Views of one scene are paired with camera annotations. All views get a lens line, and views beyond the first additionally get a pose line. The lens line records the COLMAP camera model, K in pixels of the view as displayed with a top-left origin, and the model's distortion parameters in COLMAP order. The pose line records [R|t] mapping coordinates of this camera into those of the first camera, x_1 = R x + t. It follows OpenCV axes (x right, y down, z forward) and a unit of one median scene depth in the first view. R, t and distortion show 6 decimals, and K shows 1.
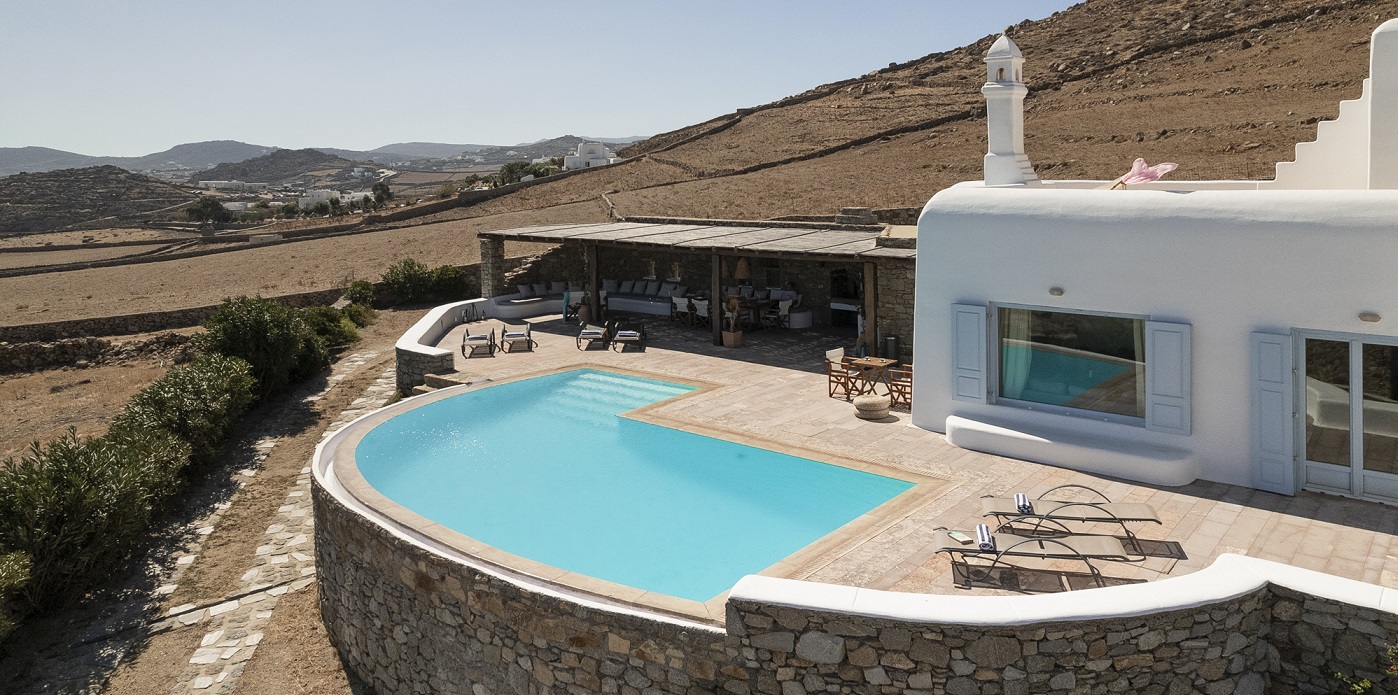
lens RADIAL K [[939.6, 0, 706.1], [0, 939.6, 164.9], [0, 0, 1]] dist [-0.013424, 0.004278]
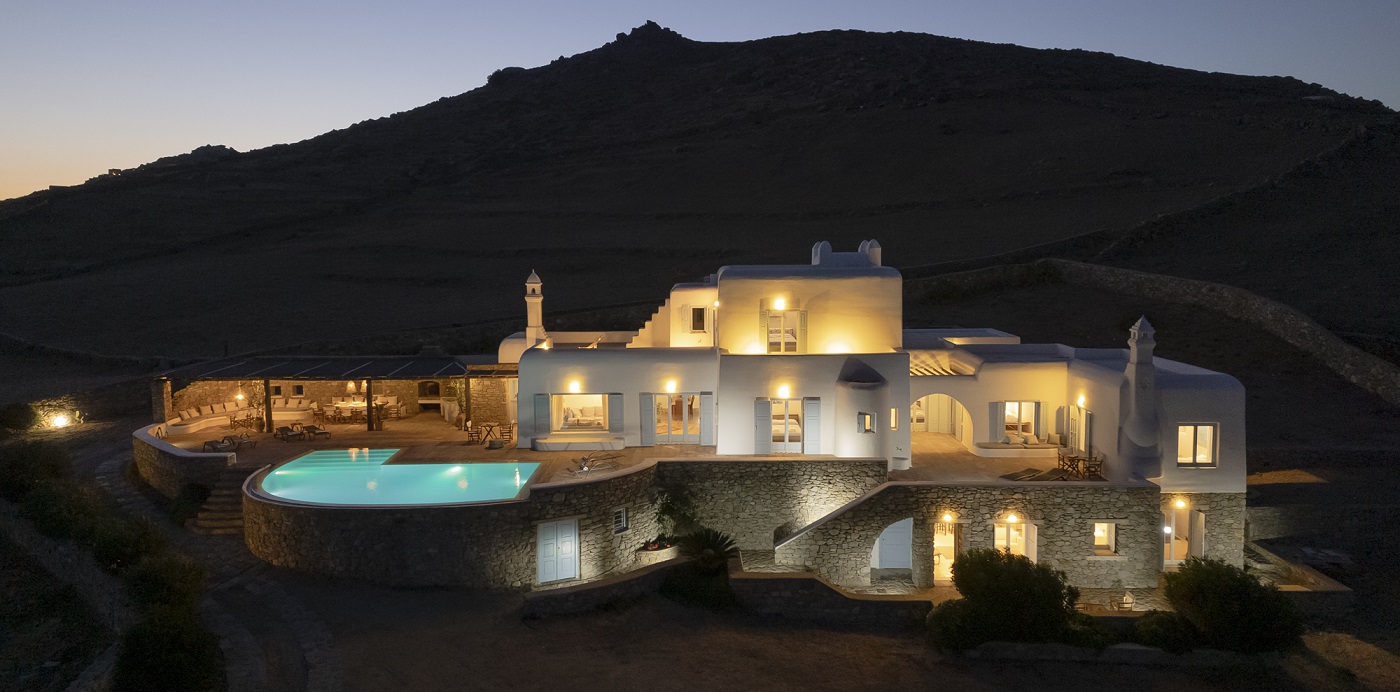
lens RADIAL K [[886.8, 0, 700.0], [0, 886.8, 346.0], [0, 0, 1]] dist [0.137740, -0.121362]
pose [[0.765975, -0.071110, 0.638926, -0.473031], [-0.002518, 0.993524, 0.113595, -0.132930], [-0.642866, -0.088620, 0.760835, -0.559993]]
